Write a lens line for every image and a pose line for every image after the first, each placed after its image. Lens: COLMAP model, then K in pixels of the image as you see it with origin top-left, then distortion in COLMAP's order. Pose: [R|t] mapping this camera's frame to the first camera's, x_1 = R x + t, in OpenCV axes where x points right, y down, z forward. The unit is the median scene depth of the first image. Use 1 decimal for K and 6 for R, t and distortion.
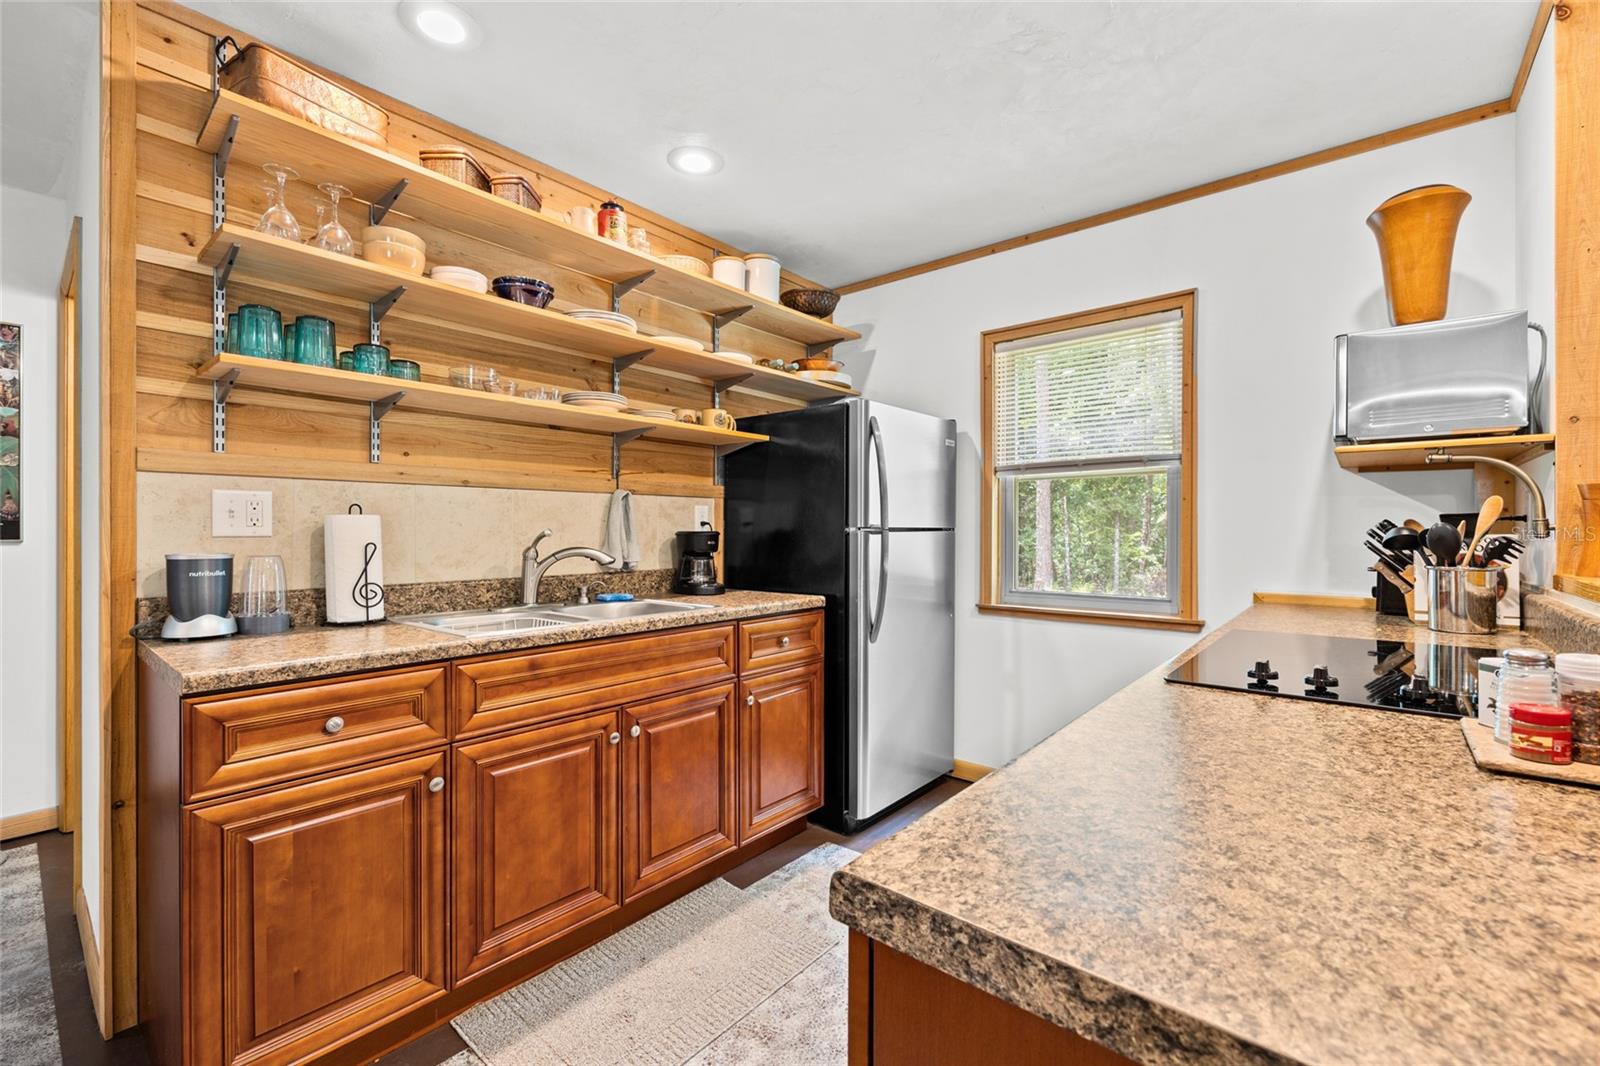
lens RADIAL K [[674.1, 0, 795.8], [0, 674.1, 534.1], [0, 0, 1]] dist [-0.001696, -0.001193]
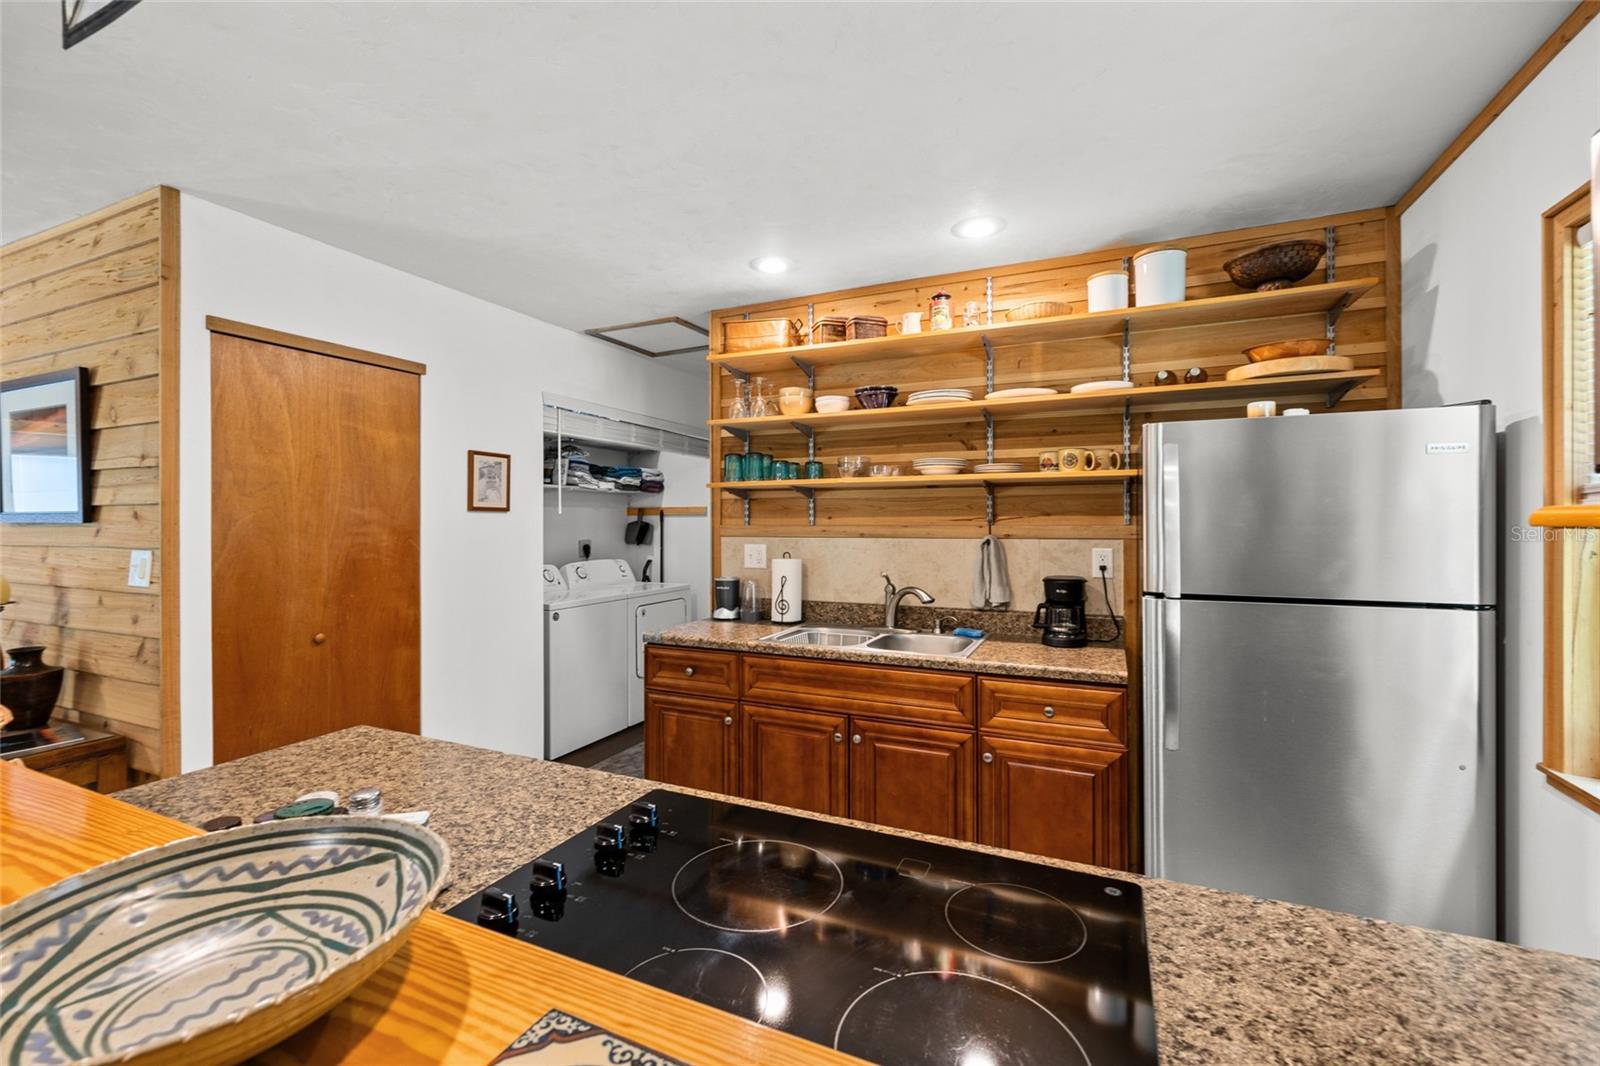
lens RADIAL K [[674.1, 0, 814.8], [0, 674.1, 518.3], [0, 0, 1]] dist [-0.001696, -0.001193]
pose [[0.281983, -0.004770, -0.959407, 0.819409], [-0.002482, 0.999981, -0.005701, -0.099673], [0.959416, 0.003989, 0.281966, 0.478560]]
